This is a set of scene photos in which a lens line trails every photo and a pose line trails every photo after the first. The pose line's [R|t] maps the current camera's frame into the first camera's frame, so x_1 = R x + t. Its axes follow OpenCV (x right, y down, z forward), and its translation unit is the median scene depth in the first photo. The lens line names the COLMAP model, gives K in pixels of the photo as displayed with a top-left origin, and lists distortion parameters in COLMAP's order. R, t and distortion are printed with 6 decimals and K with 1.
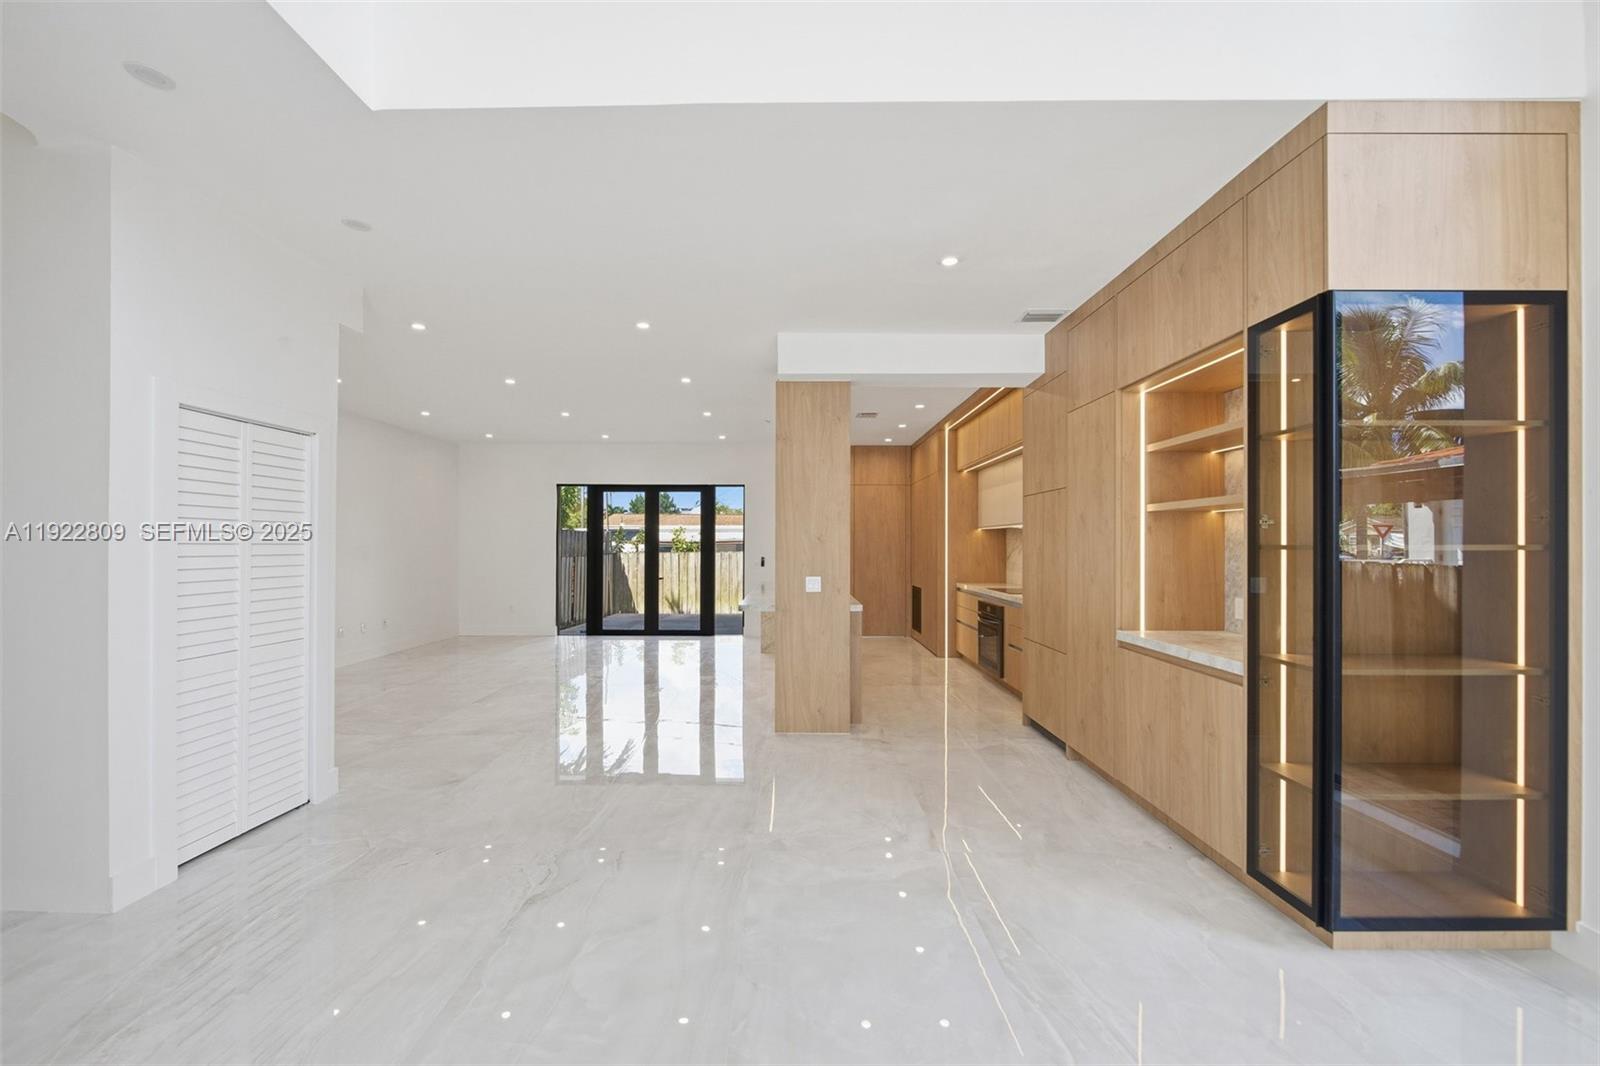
lens RADIAL K [[655.7, 0, 785.0], [0, 655.7, 543.2], [0, 0, 1]] dist [-0.002792, -0.000258]
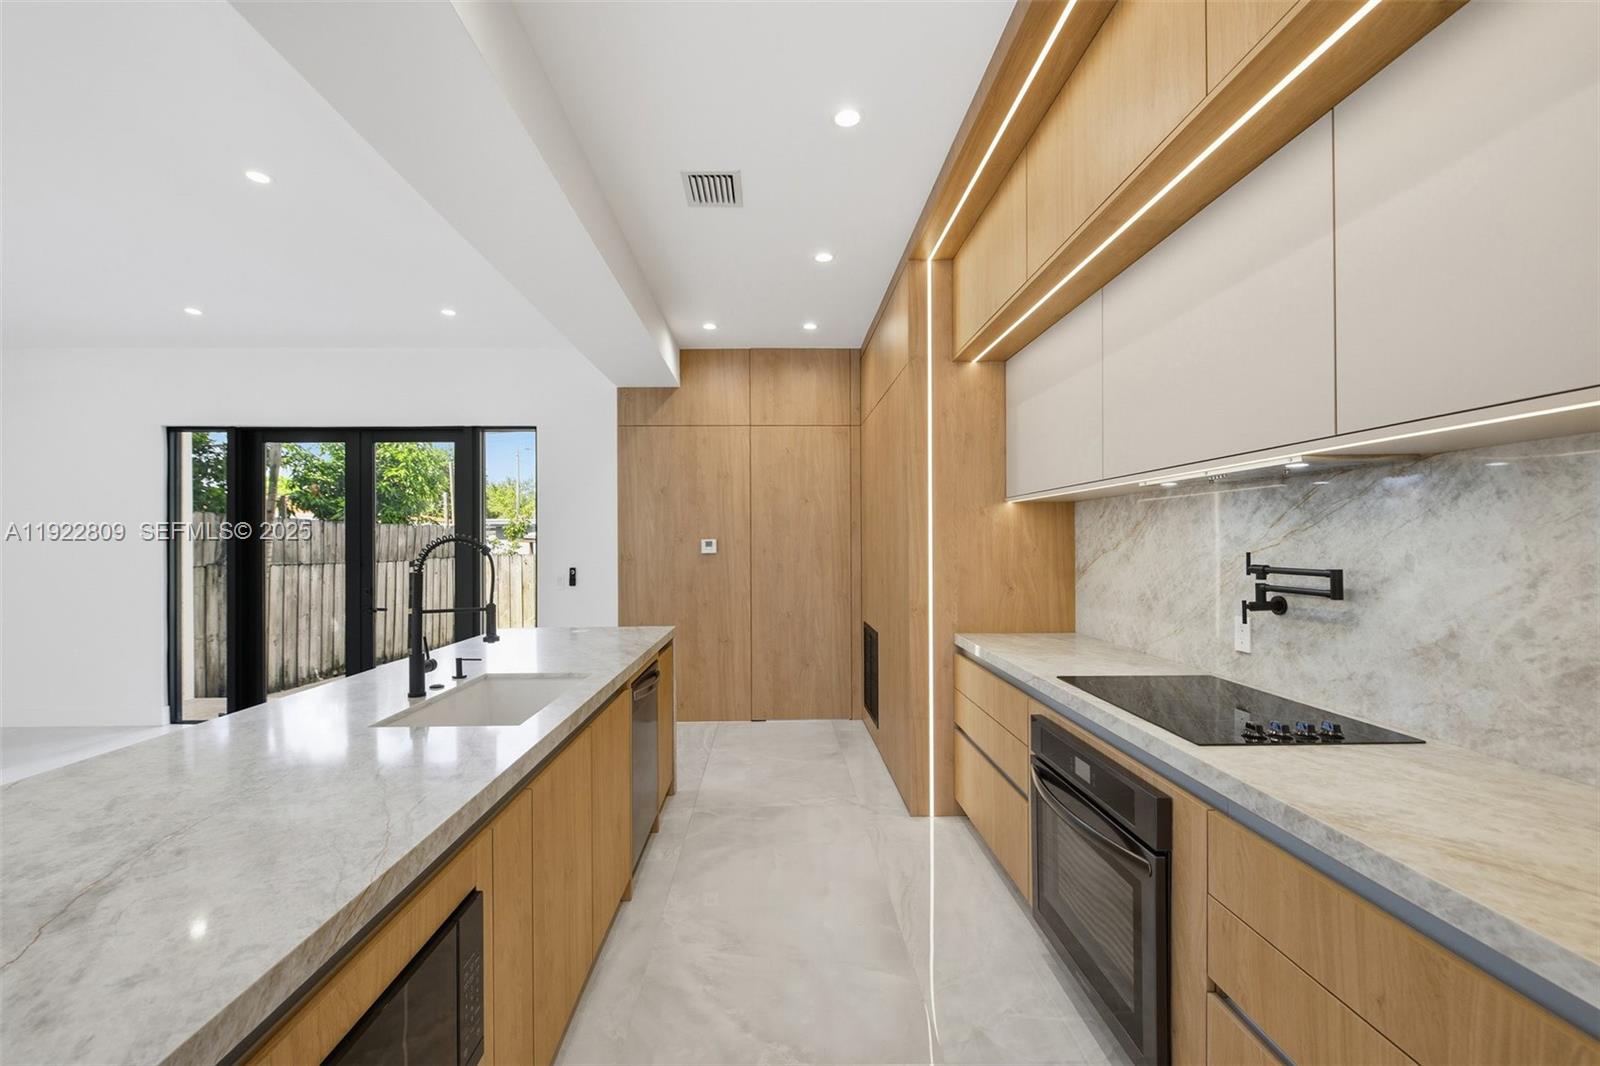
lens RADIAL K [[655.7, 0, 785.0], [0, 655.7, 543.2], [0, 0, 1]] dist [-0.002792, -0.000258]
pose [[0.999651, -0.006973, 0.025471, 0.148685], [0.006875, 0.999969, 0.003947, 0.001856], [-0.025497, -0.003770, 0.999668, 0.606716]]
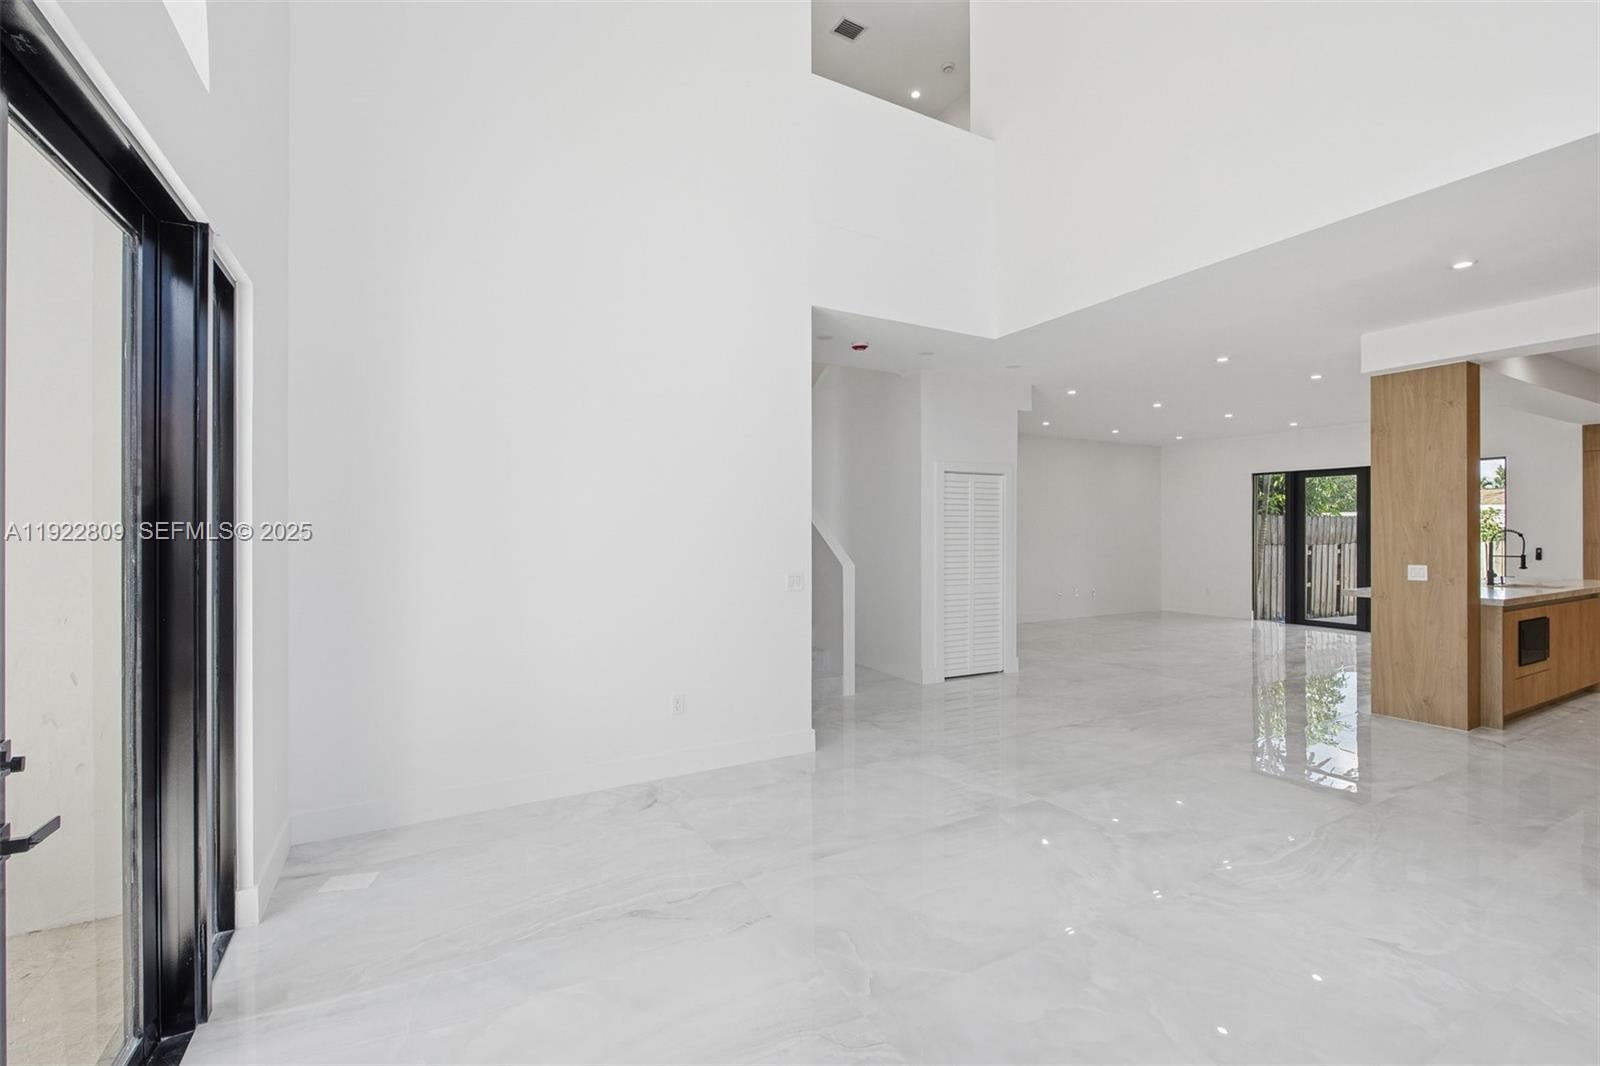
lens RADIAL K [[680.4, 0, 773.8], [0, 680.4, 531.6], [0, 0, 1]] dist [-0.011687, -0.000476]
pose [[0.471333, -0.001987, -0.881953, 0.299666], [0.004673, 0.999989, 0.000244, -0.003081], [0.881943, -0.004236, 0.471337, -0.216381]]
